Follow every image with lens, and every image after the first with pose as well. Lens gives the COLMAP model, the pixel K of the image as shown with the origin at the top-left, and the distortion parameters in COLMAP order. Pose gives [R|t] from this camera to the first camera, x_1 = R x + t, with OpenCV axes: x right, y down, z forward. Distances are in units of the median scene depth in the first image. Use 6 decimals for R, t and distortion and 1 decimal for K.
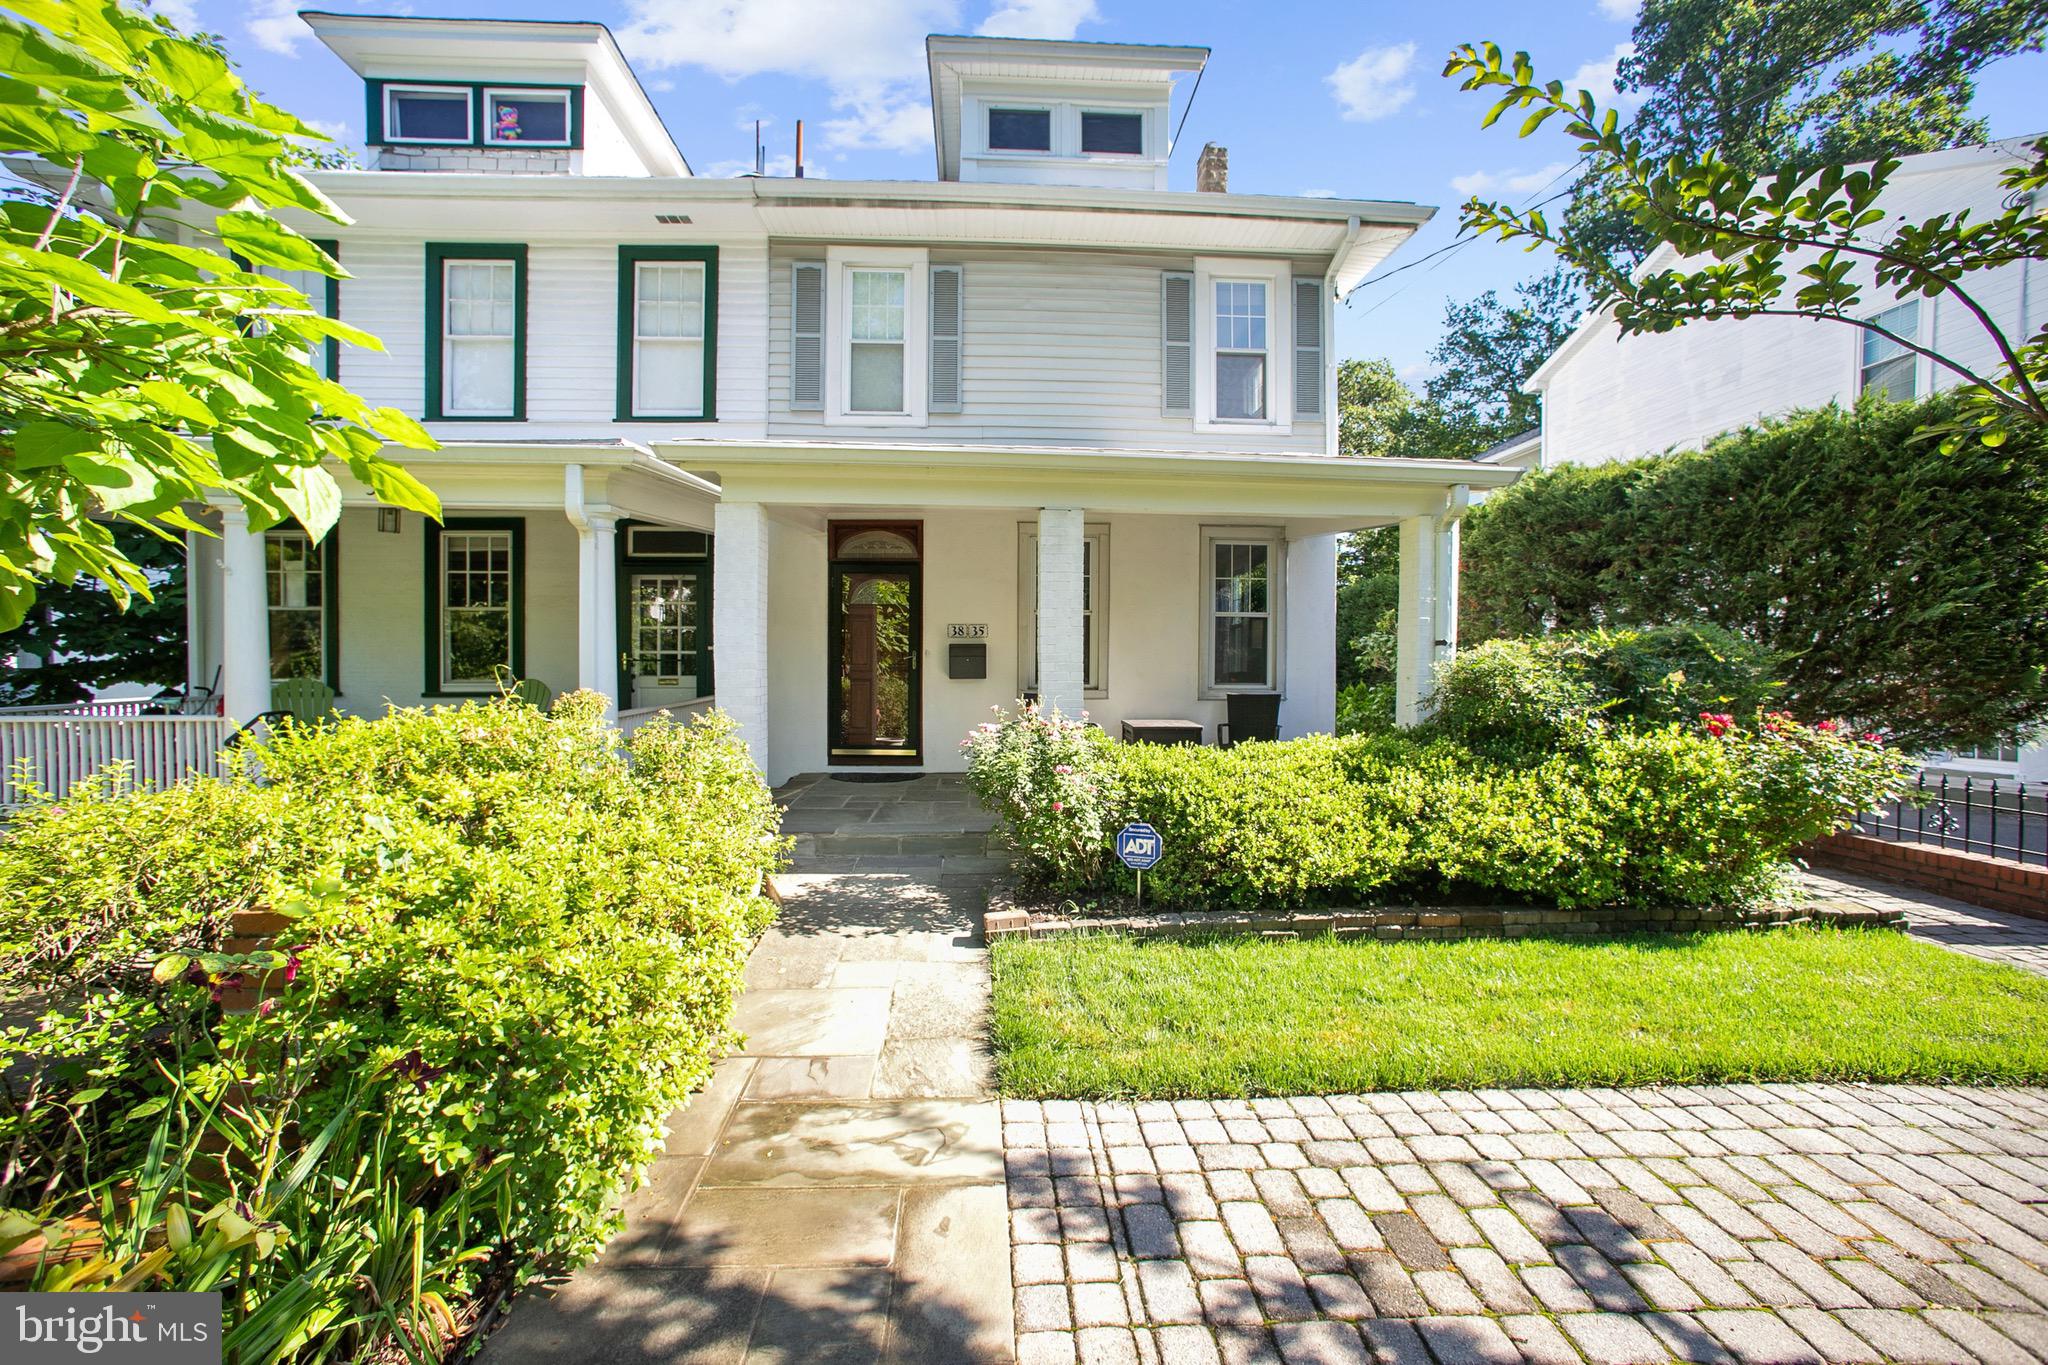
lens RADIAL K [[820.9, 0, 1025.4], [0, 820.9, 678.5], [0, 0, 1]] dist [-0.023441, 0.009003]
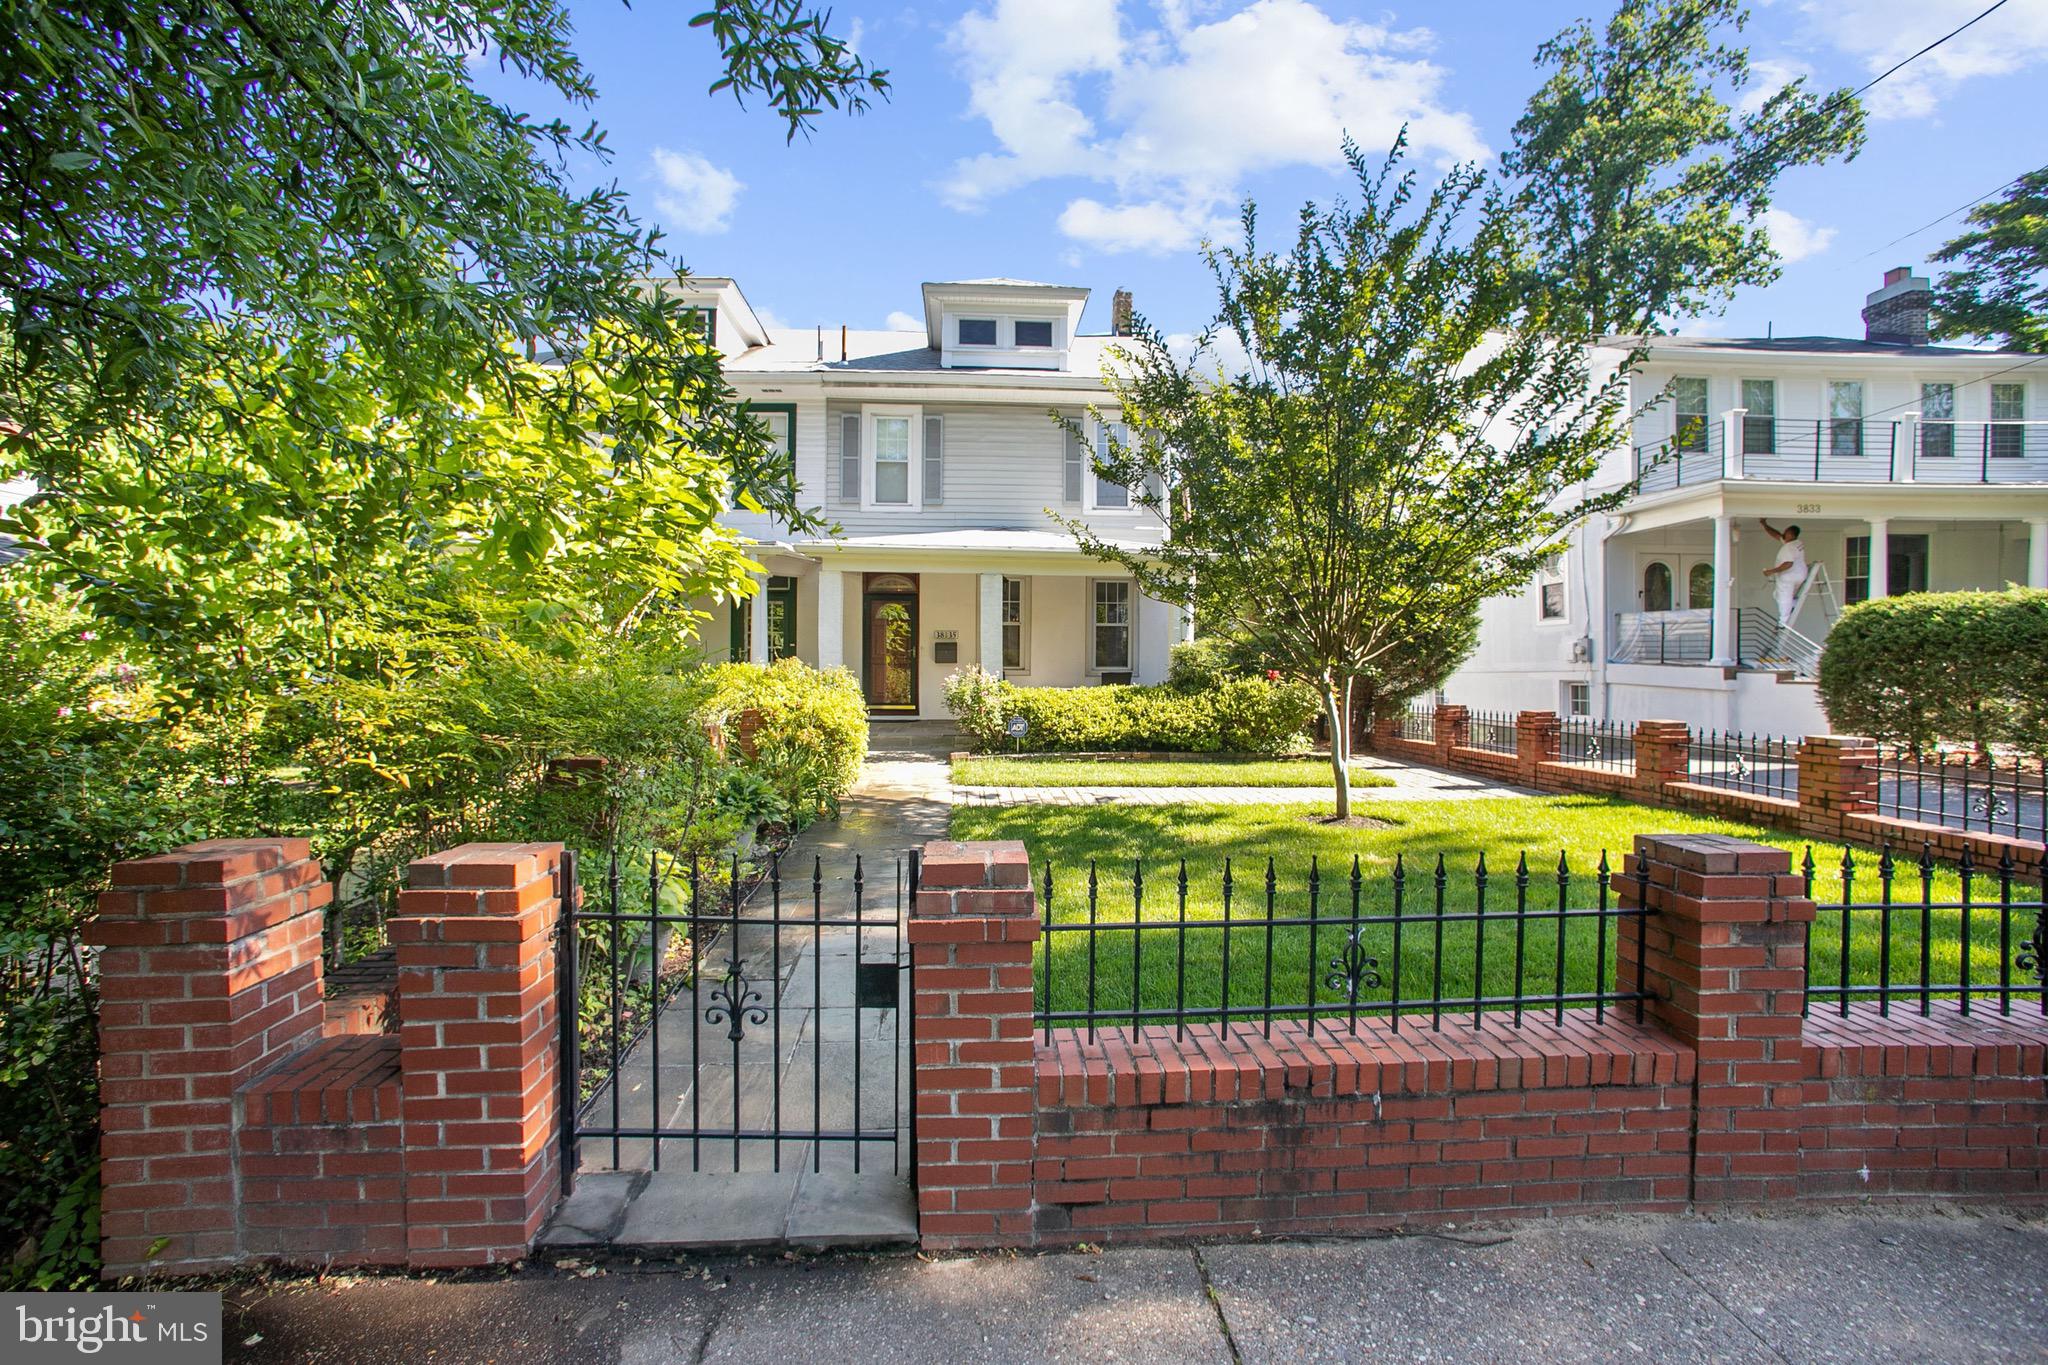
lens RADIAL K [[820.9, 0, 1015.7], [0, 820.9, 678.5], [0, 0, 1]] dist [-0.023441, 0.009003]
pose [[0.999967, -0.000176, 0.008128, 0.060995], [0.000233, 0.999975, -0.007034, 0.045021], [-0.008126, 0.007036, 0.999942, -0.712866]]
